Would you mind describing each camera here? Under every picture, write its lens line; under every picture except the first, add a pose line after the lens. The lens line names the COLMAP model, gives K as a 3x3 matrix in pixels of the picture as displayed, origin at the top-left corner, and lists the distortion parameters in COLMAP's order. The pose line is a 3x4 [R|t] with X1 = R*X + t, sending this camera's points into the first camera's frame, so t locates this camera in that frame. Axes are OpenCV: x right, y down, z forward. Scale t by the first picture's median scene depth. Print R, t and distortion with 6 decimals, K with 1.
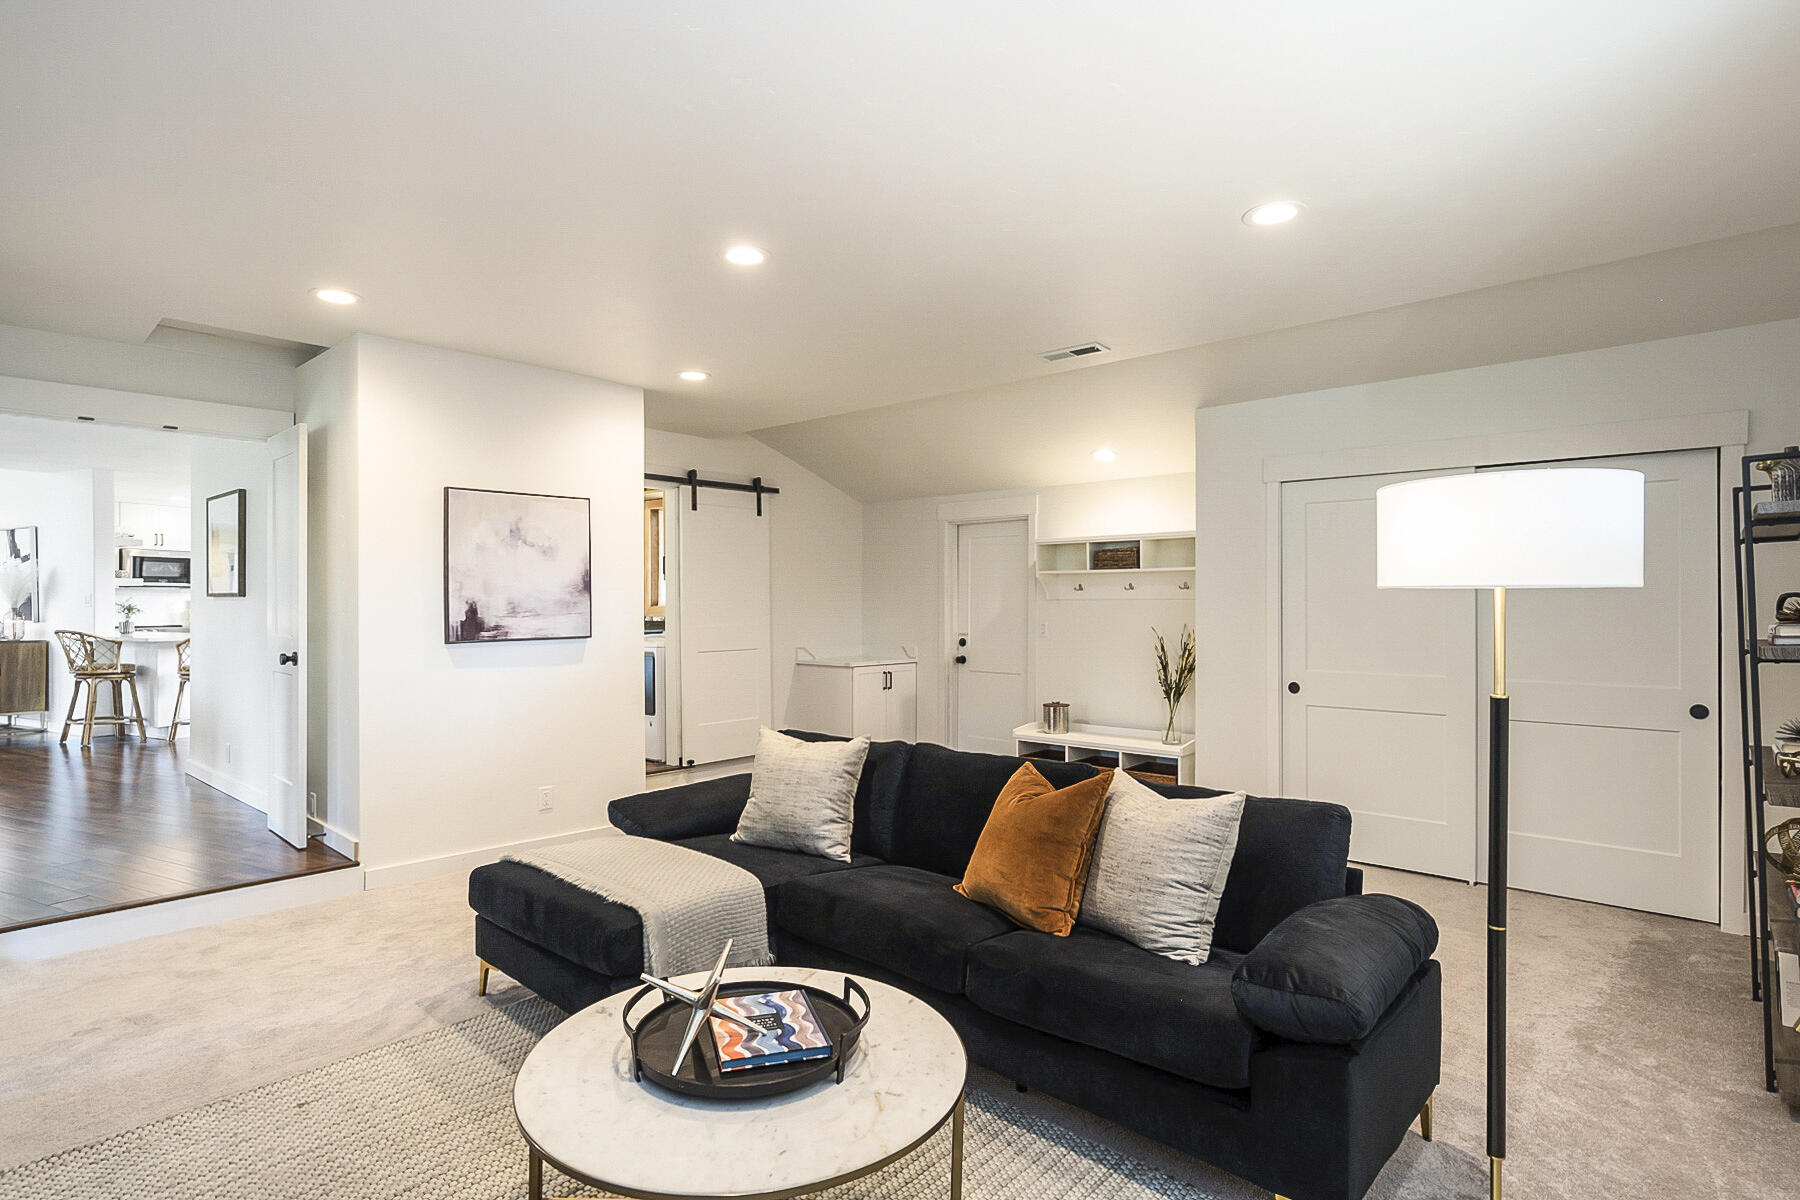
lens RADIAL K [[932.6, 0, 904.1], [0, 932.6, 605.9], [0, 0, 1]] dist [-0.018081, 0.006597]
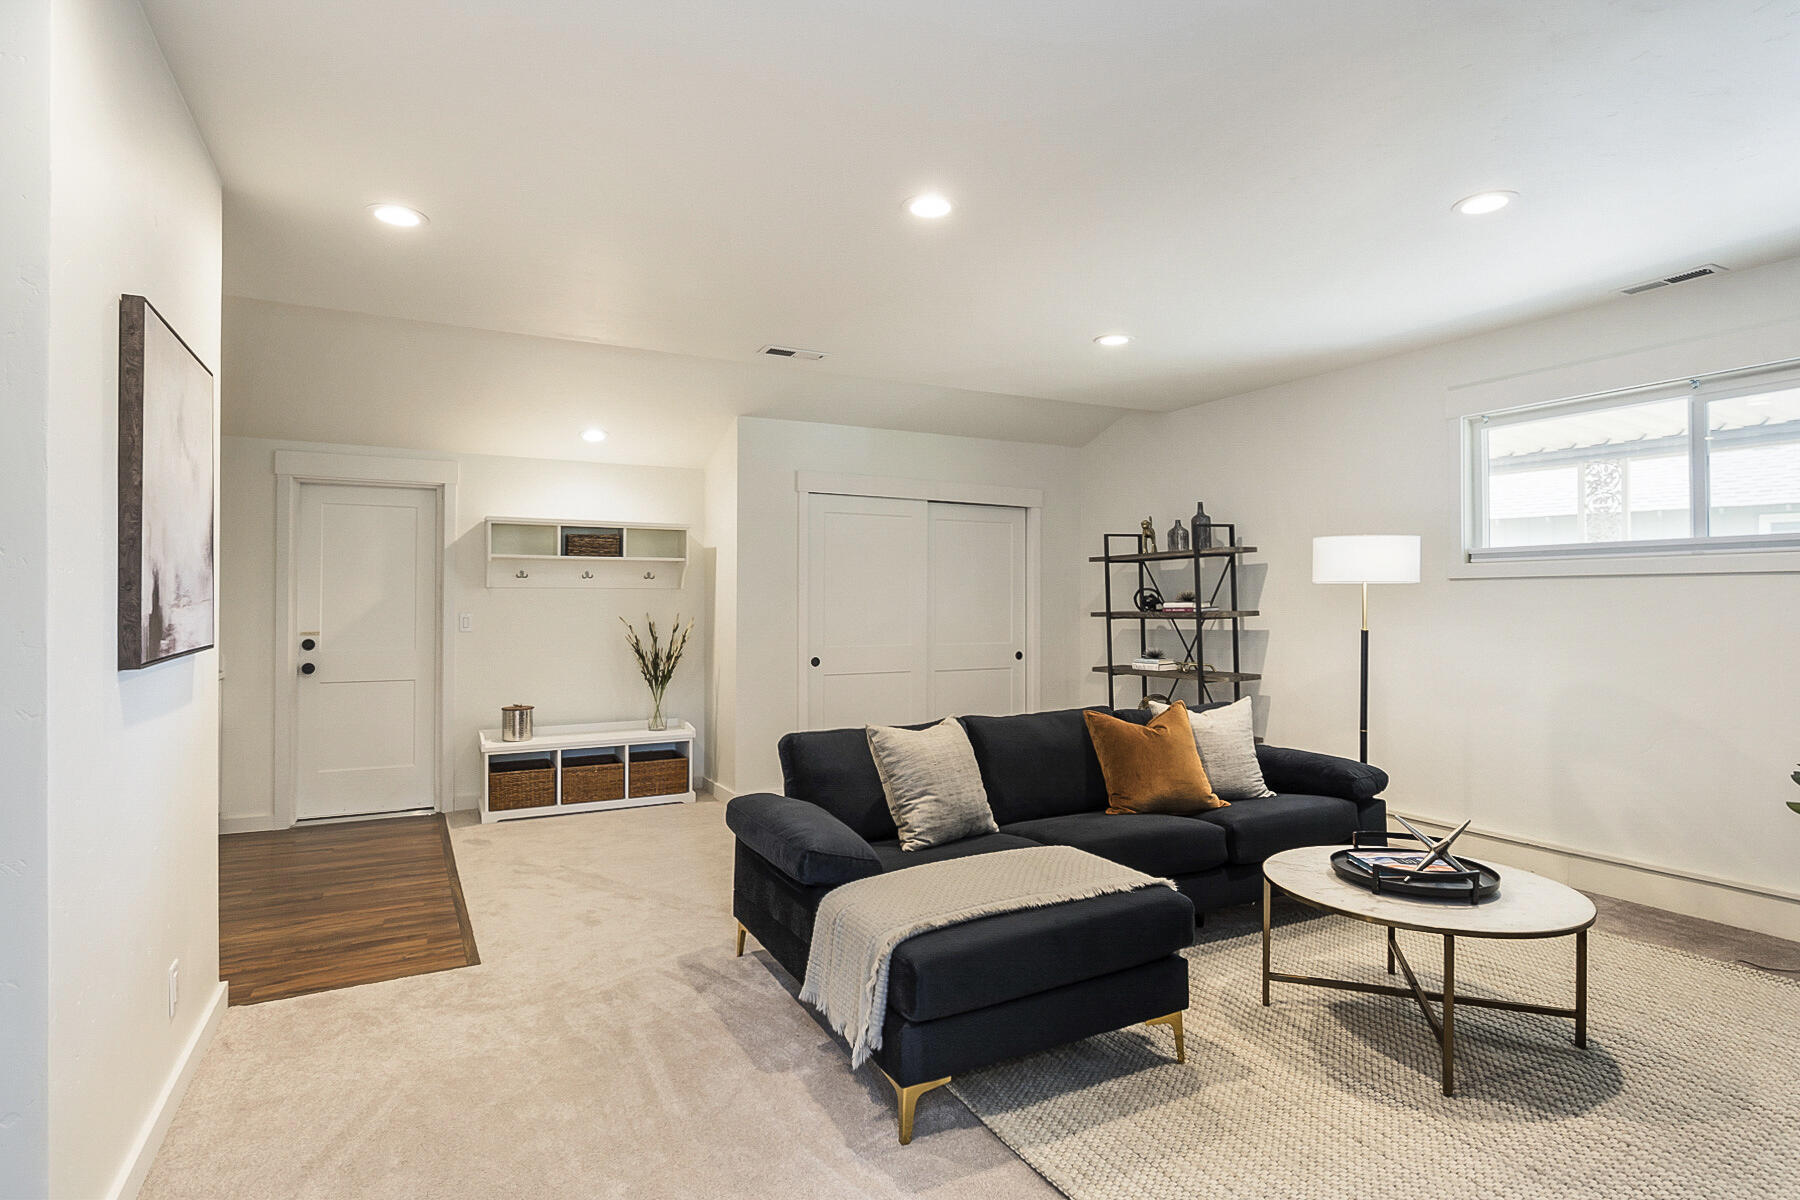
lens RADIAL K [[932.6, 0, 906.5], [0, 932.6, 591.8], [0, 0, 1]] dist [-0.018081, 0.006597]
pose [[0.338735, 0.009113, 0.940838, -1.060168], [0.001832, 0.999945, -0.010345, 0.013611], [-0.940880, 0.005228, 0.338700, 0.722002]]
